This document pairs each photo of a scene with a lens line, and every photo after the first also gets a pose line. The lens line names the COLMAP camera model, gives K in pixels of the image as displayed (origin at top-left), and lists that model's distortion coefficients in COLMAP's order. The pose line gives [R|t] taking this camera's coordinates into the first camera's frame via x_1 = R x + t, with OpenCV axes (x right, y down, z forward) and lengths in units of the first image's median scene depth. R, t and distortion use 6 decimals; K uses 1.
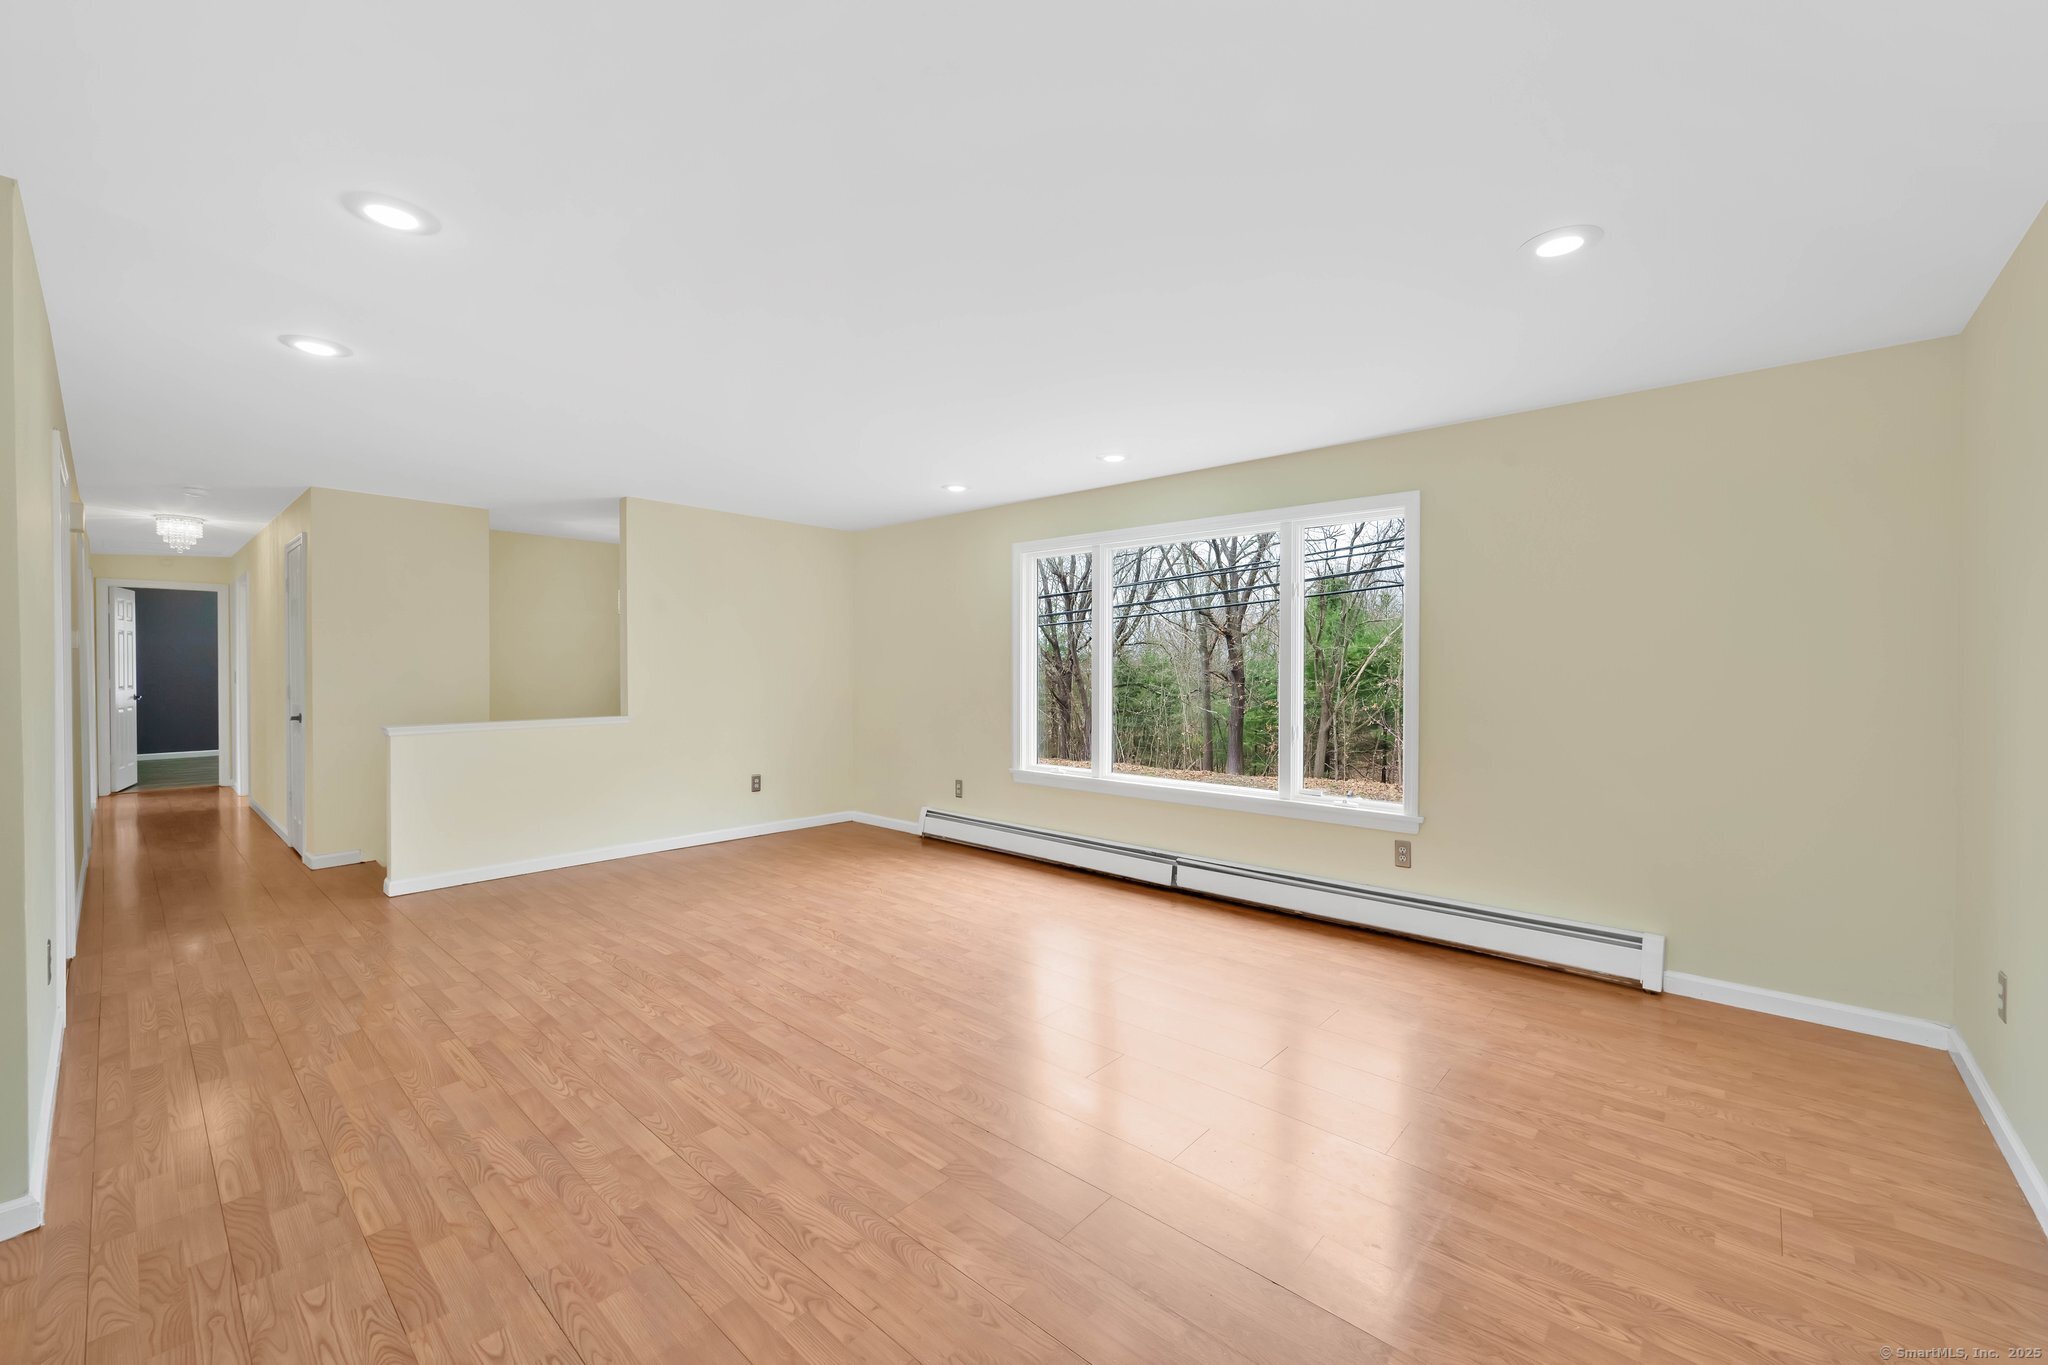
lens RADIAL K [[808.0, 0, 1040.1], [0, 808.0, 644.9], [0, 0, 1]] dist [-0.003242, 0.000733]
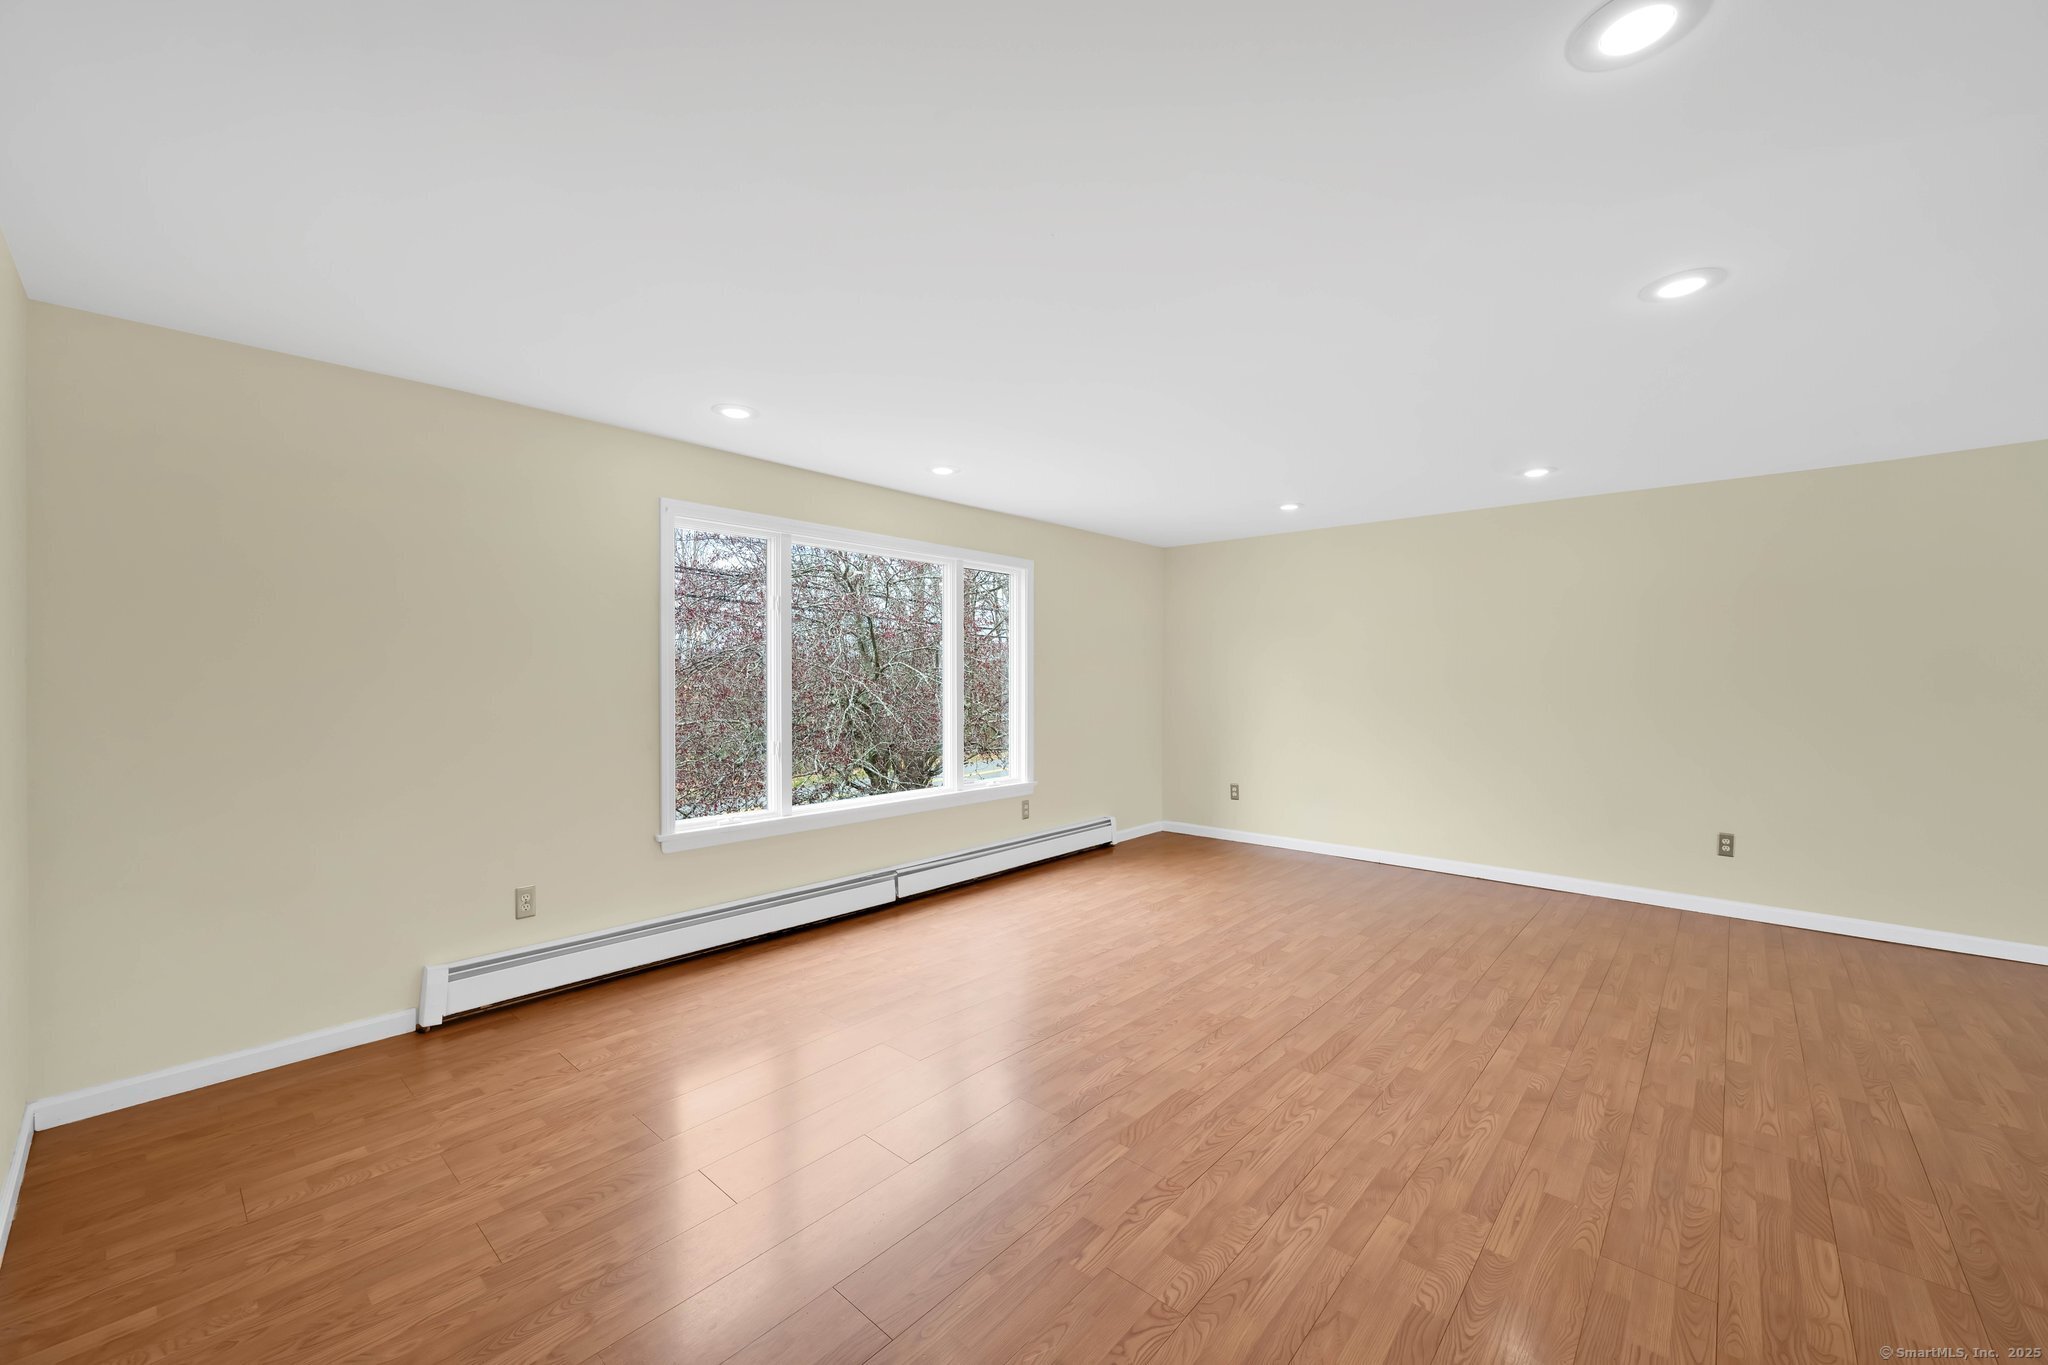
lens RADIAL K [[808.0, 0, 1019.6], [0, 808.0, 688.0], [0, 0, 1]] dist [-0.003242, 0.000733]
pose [[0.011770, -0.016182, 0.999800, -1.108200], [-0.026412, 0.999515, 0.016488, 0.017444], [-0.999582, -0.026601, 0.011337, 1.109071]]
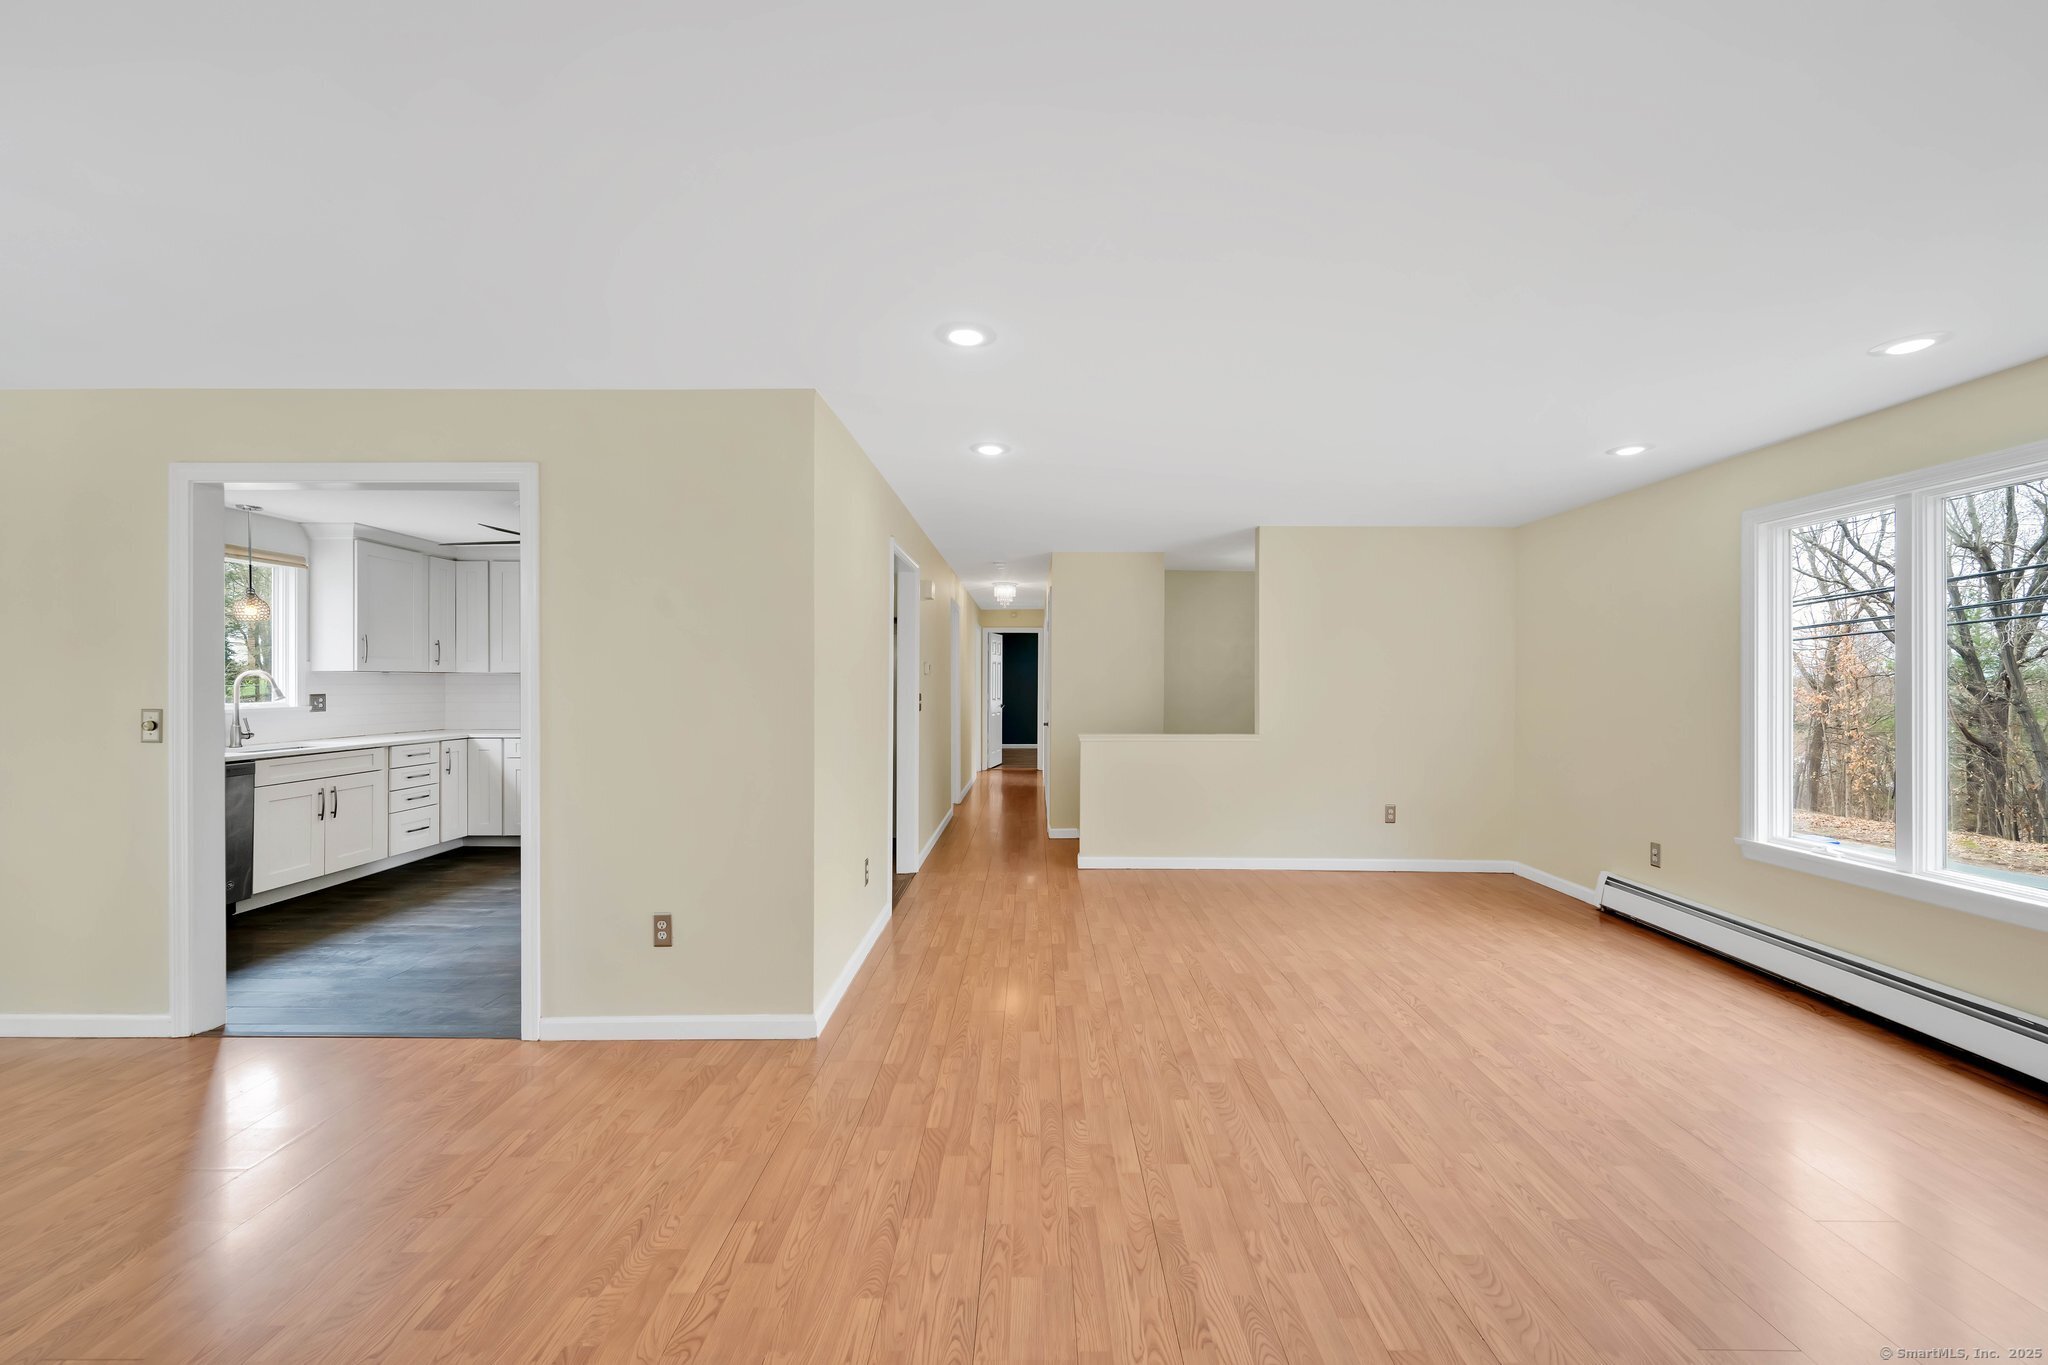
lens RADIAL K [[808.0, 0, 1037.7], [0, 808.0, 676.0], [0, 0, 1]] dist [-0.003242, 0.000733]
pose [[0.659726, -0.004937, -0.751490, 0.139883], [0.015878, 0.999847, 0.007370, -0.001653], [0.751339, -0.016794, 0.659703, 0.150254]]
